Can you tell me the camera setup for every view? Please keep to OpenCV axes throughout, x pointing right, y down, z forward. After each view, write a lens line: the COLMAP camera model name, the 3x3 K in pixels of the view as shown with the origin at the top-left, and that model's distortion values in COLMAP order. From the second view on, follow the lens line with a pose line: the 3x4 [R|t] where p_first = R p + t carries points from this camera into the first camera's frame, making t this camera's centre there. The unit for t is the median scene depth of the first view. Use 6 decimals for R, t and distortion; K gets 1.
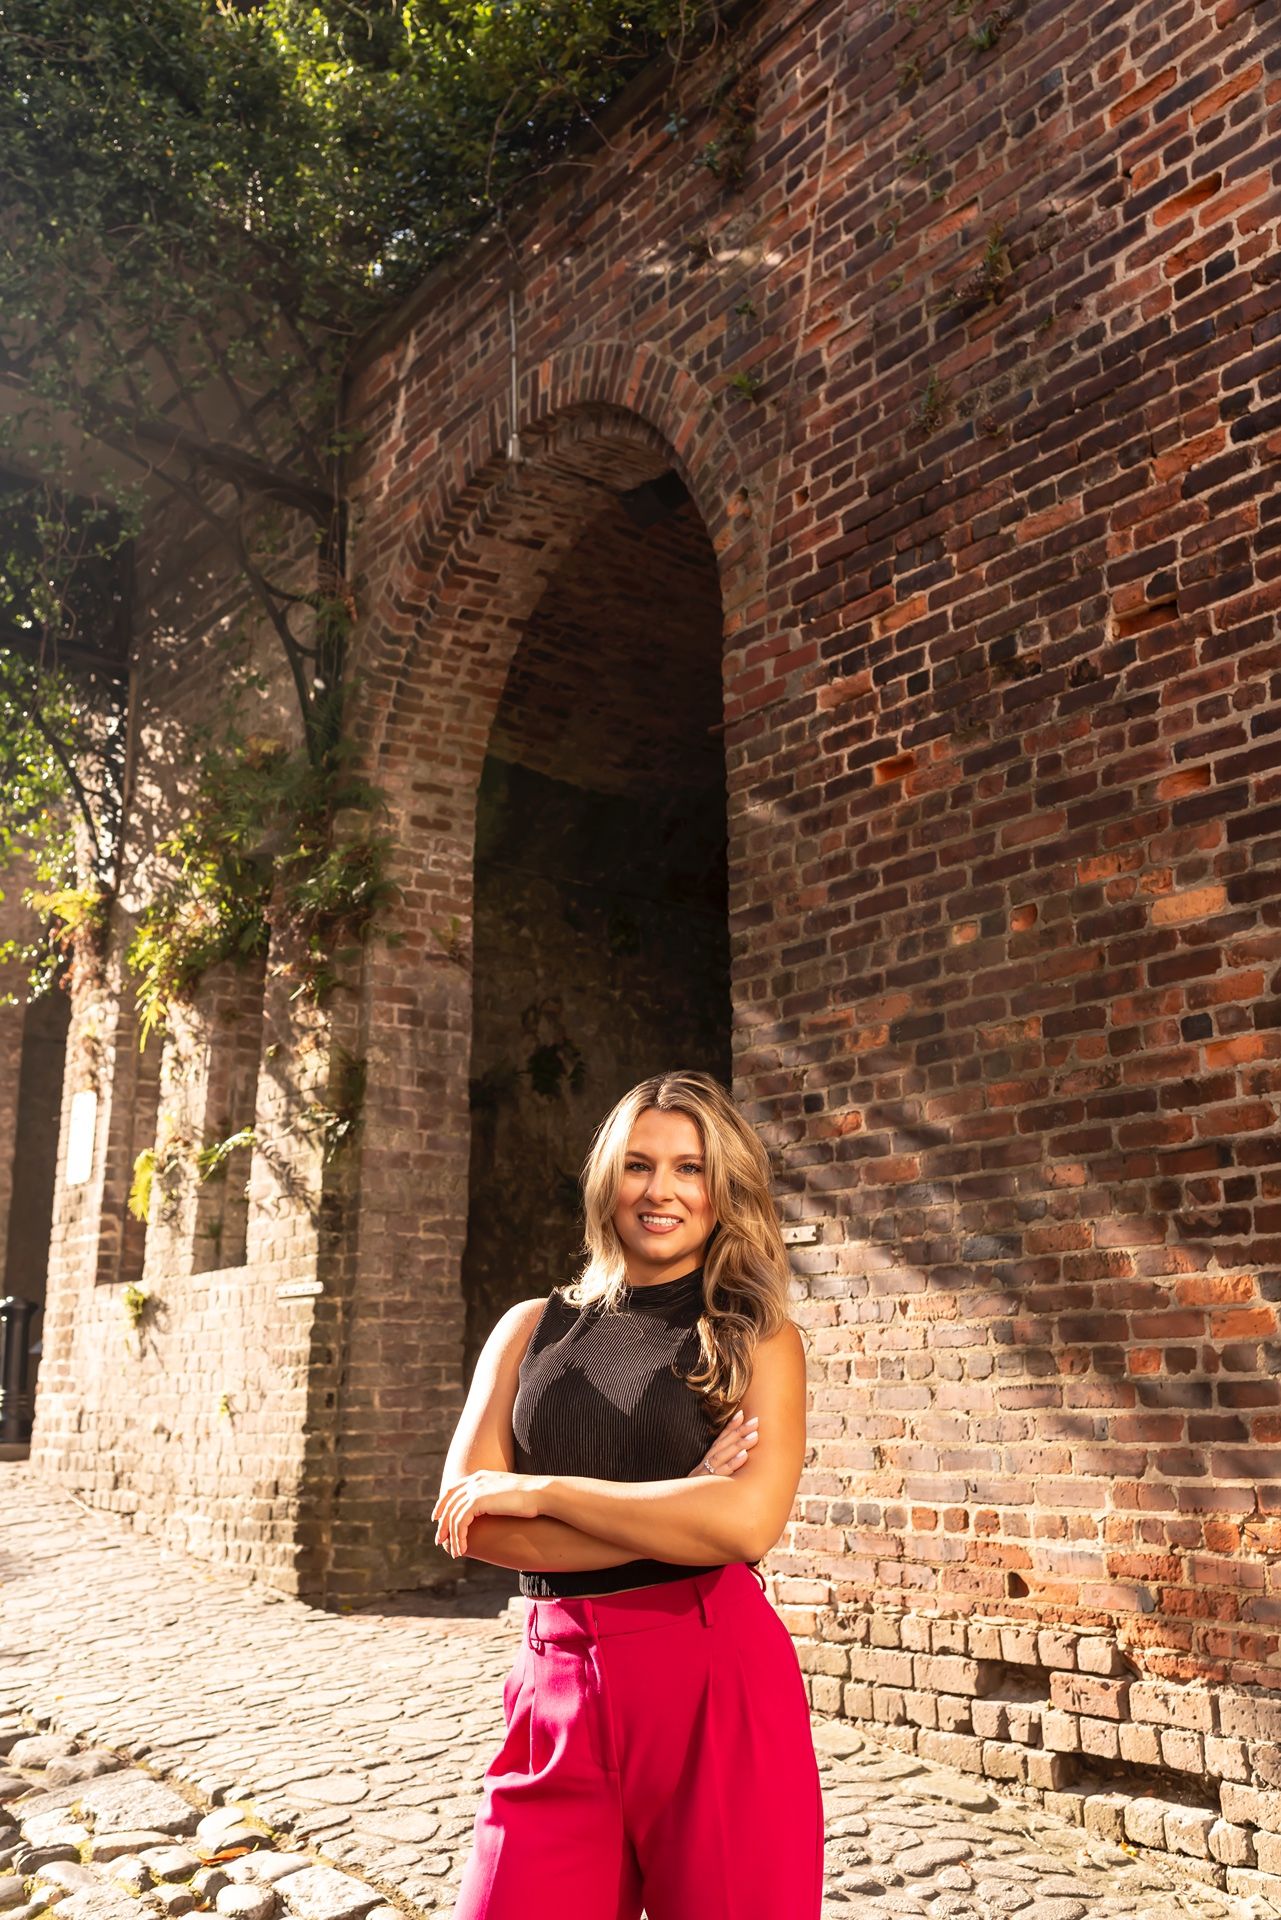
lens RADIAL K [[1391.8, 0, 599.0], [0, 1391.8, 957.6], [0, 0, 1]] dist [0.002336, 0.001691]
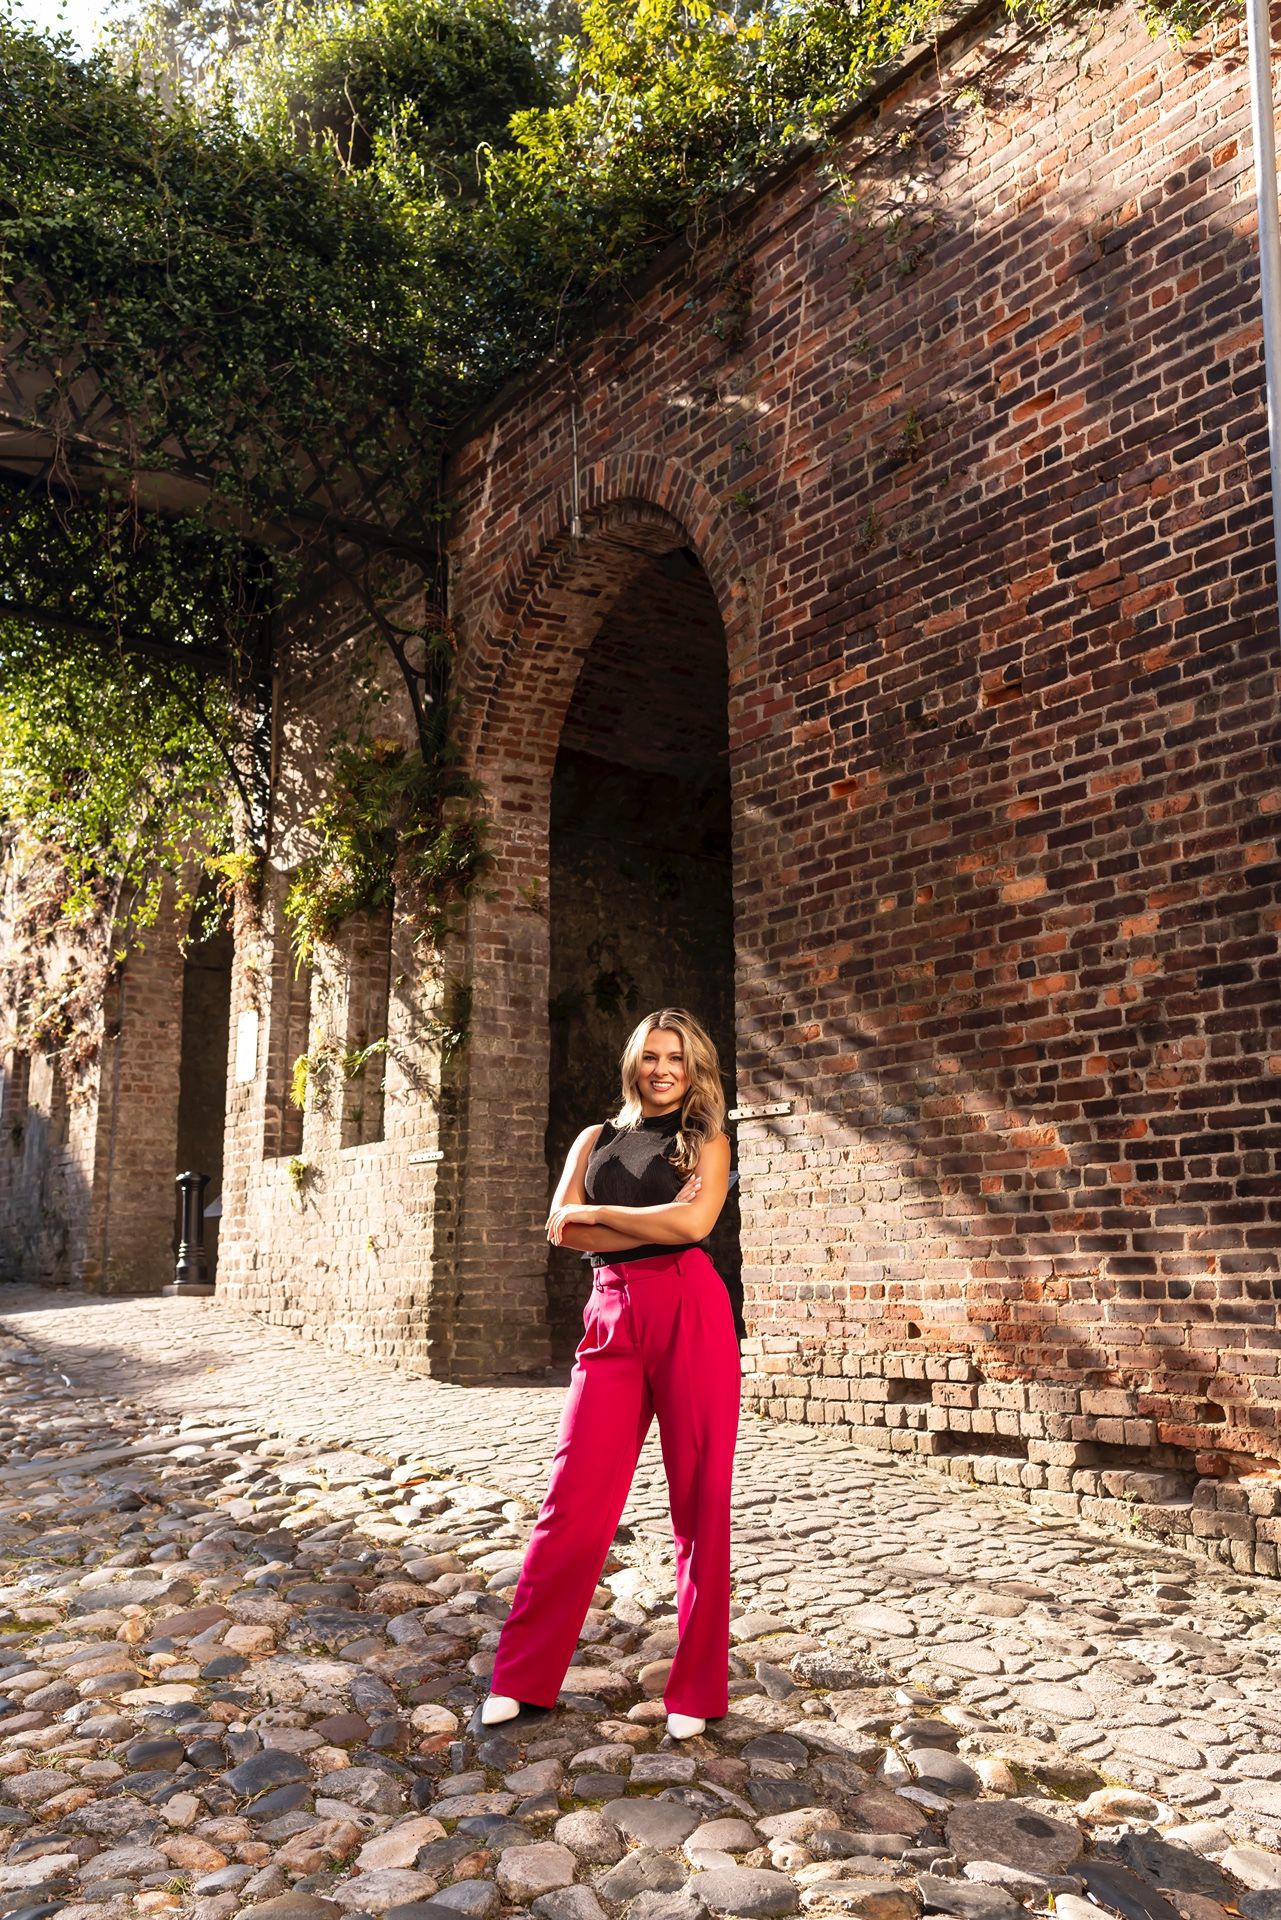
lens RADIAL K [[1391.8, 0, 599.0], [0, 1391.8, 957.6], [0, 0, 1]] dist [0.002336, 0.001691]
pose [[0.998861, -0.008980, -0.046863, 0.024357], [0.012048, 0.997772, 0.065620, -0.056655], [0.046169, -0.066110, 0.996744, -0.448436]]
